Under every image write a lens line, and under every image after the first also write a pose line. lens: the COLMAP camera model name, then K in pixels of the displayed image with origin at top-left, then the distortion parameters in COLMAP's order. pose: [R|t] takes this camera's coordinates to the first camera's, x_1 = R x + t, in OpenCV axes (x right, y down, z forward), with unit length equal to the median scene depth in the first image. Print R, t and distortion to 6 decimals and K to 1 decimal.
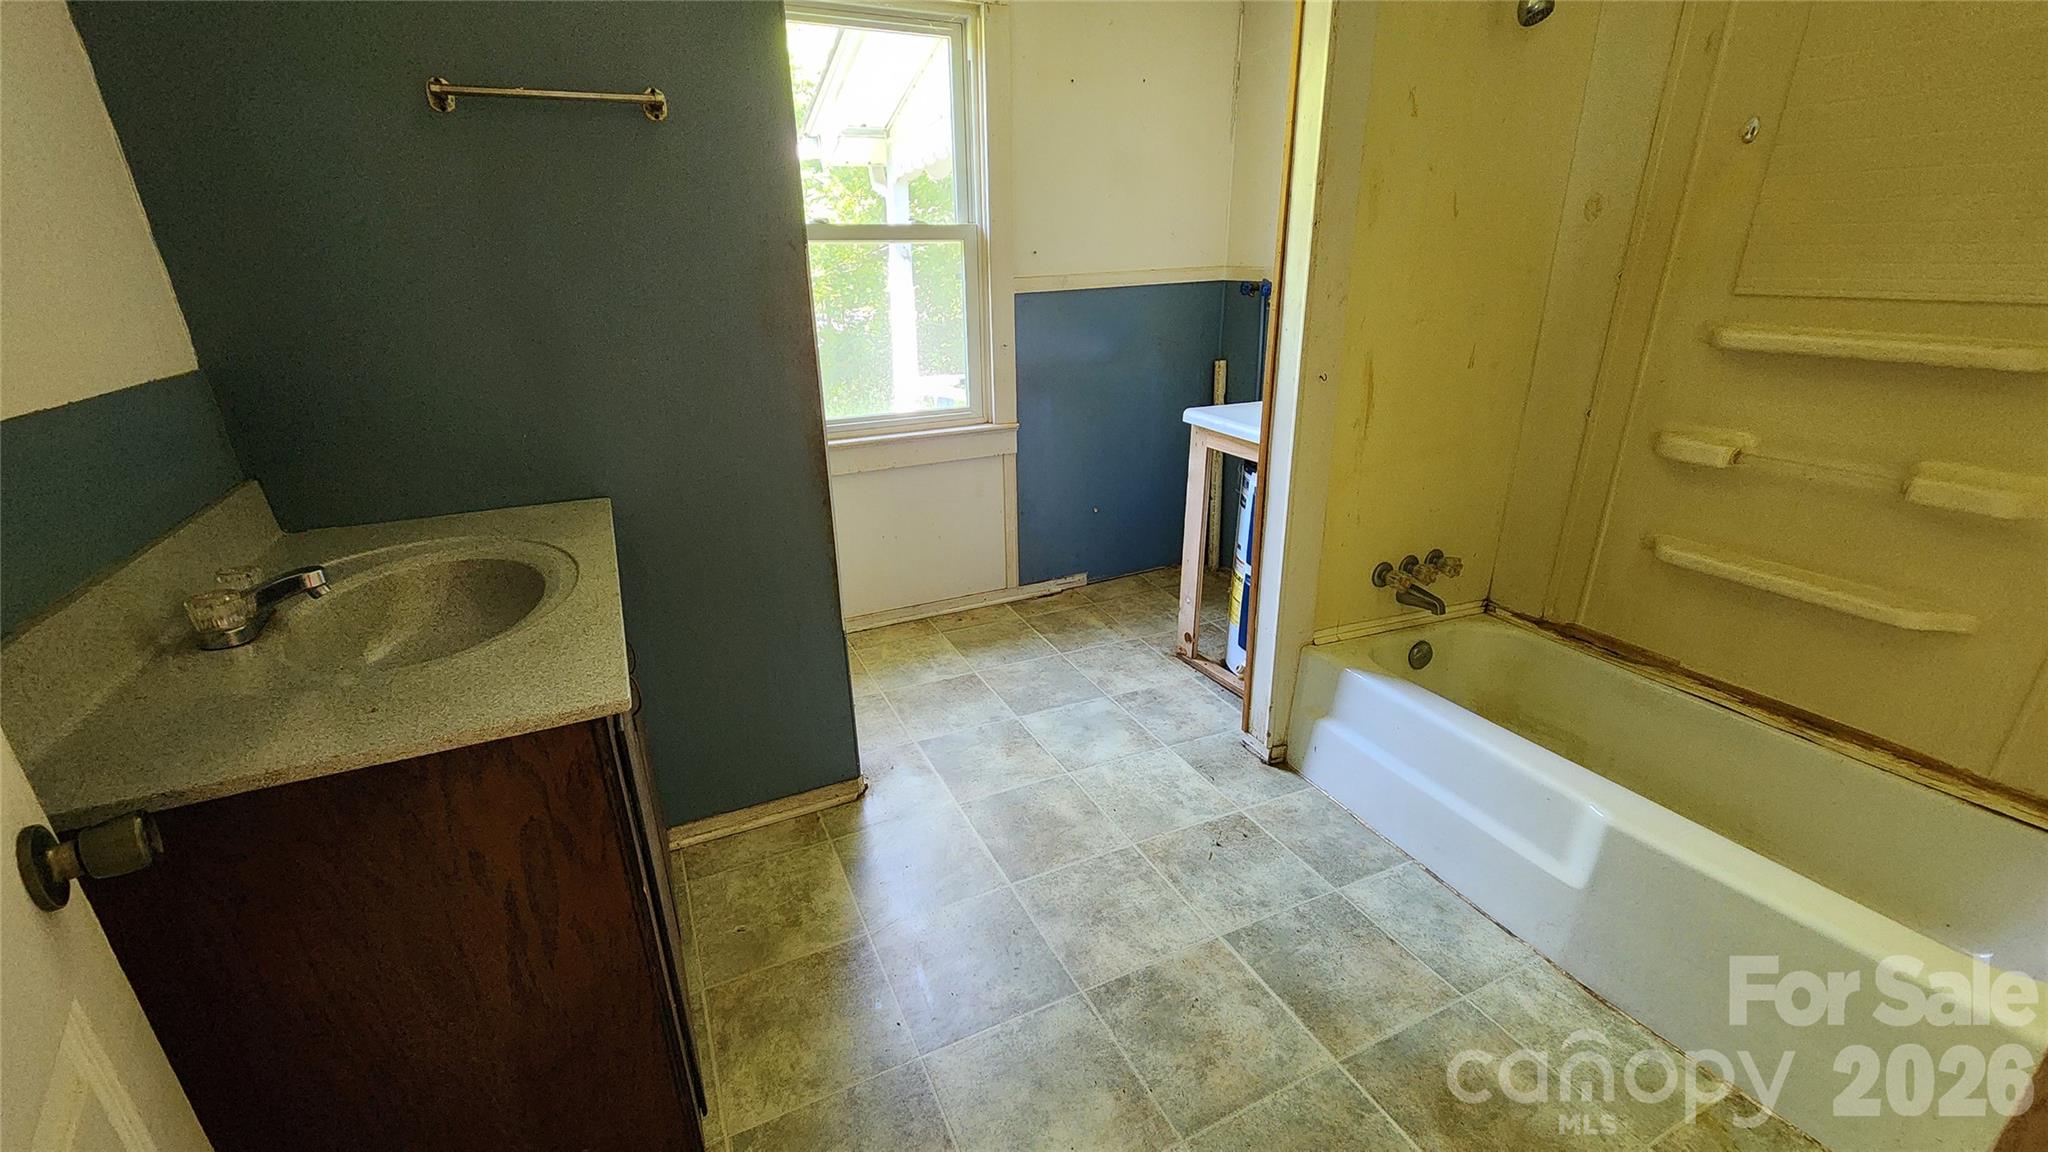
lens RADIAL K [[845.8, 0, 1026.9], [0, 845.8, 579.1], [0, 0, 1]] dist [0.001682, 0.000228]
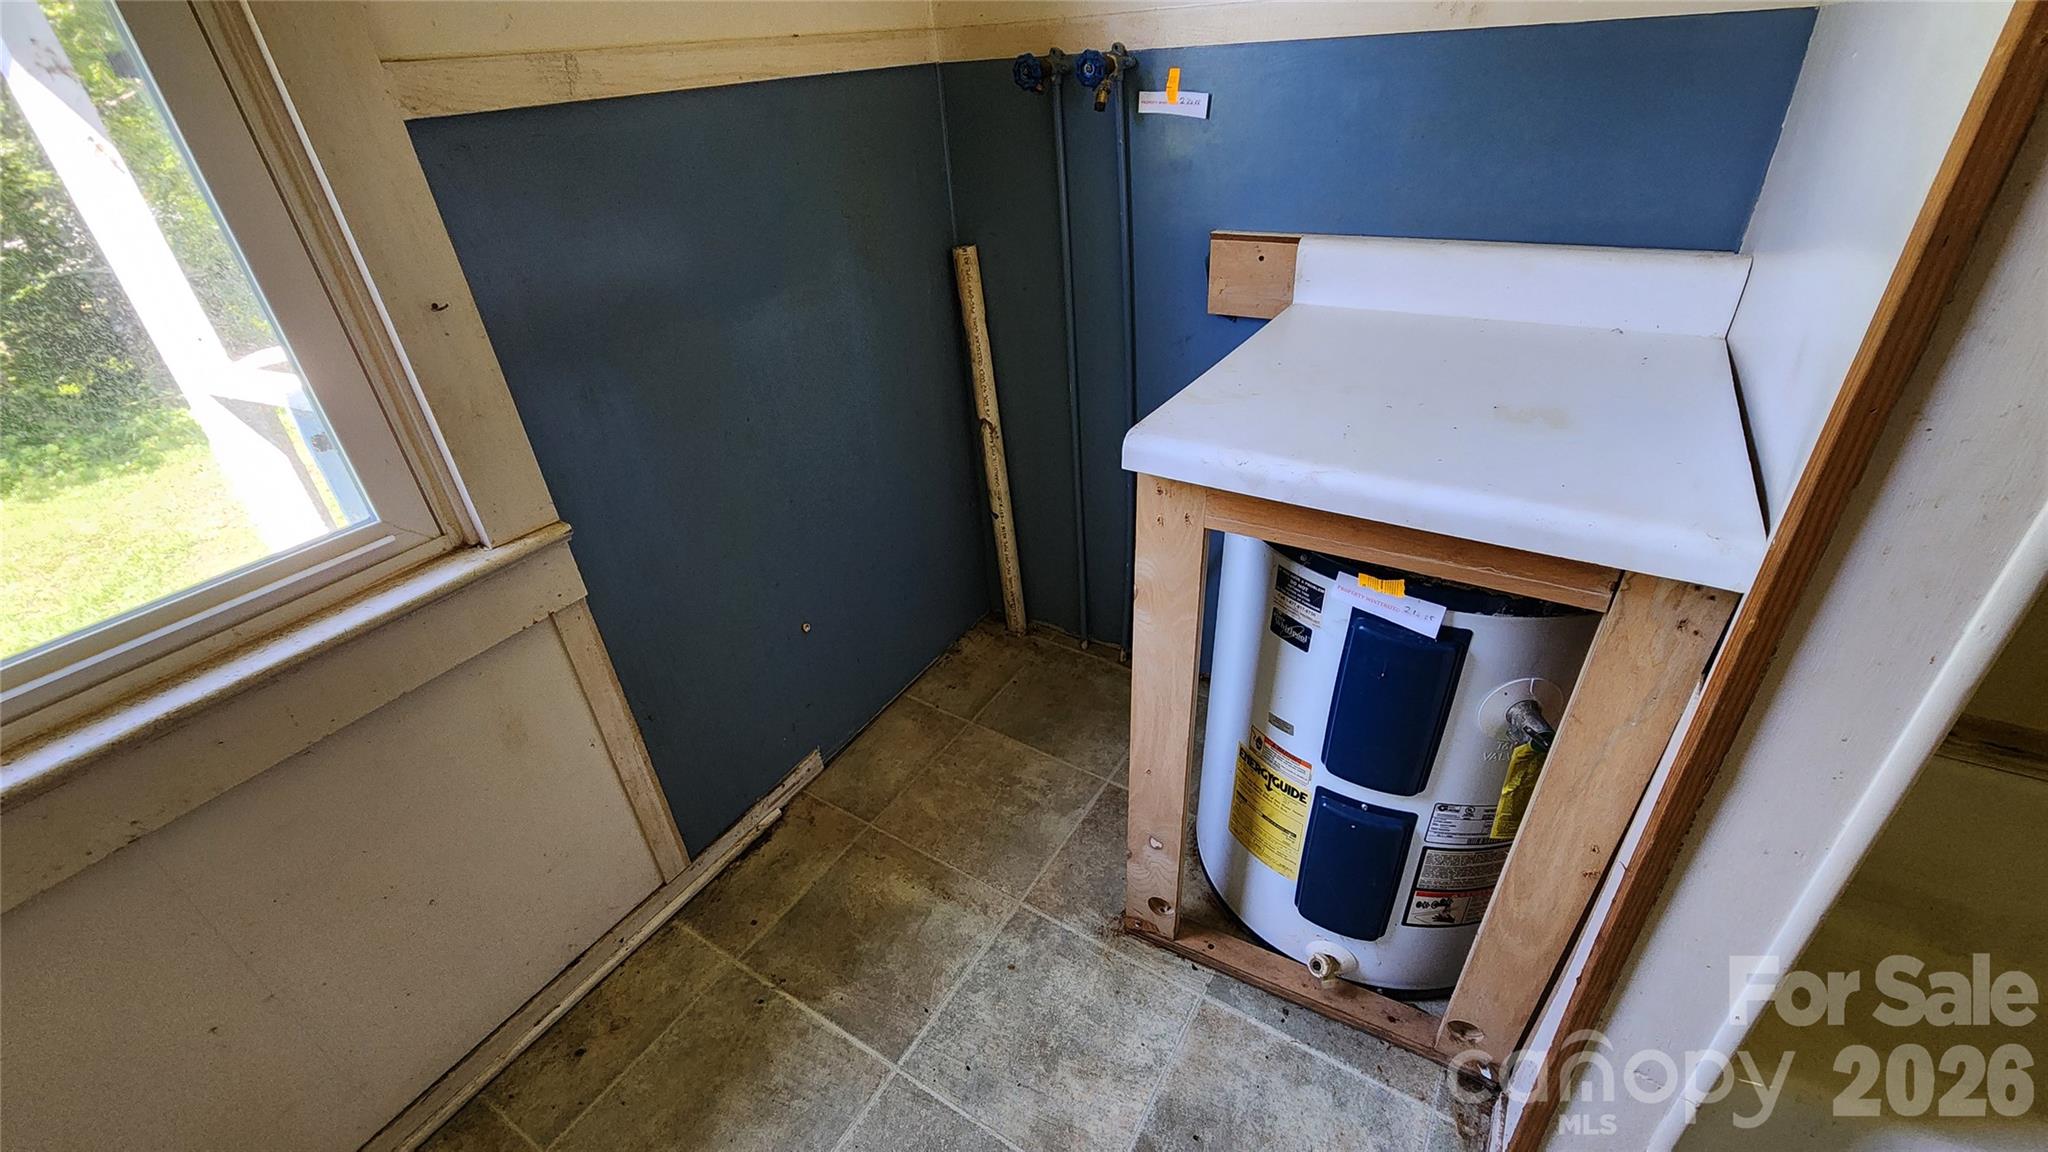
lens RADIAL K [[845.8, 0, 1028.5], [0, 845.8, 570.2], [0, 0, 1]] dist [0.001682, 0.000228]
pose [[0.838534, -0.311044, 0.447339, -0.012504], [0.237257, 0.947556, 0.214119, -0.192337], [-0.490480, -0.073412, 0.868355, 0.594213]]
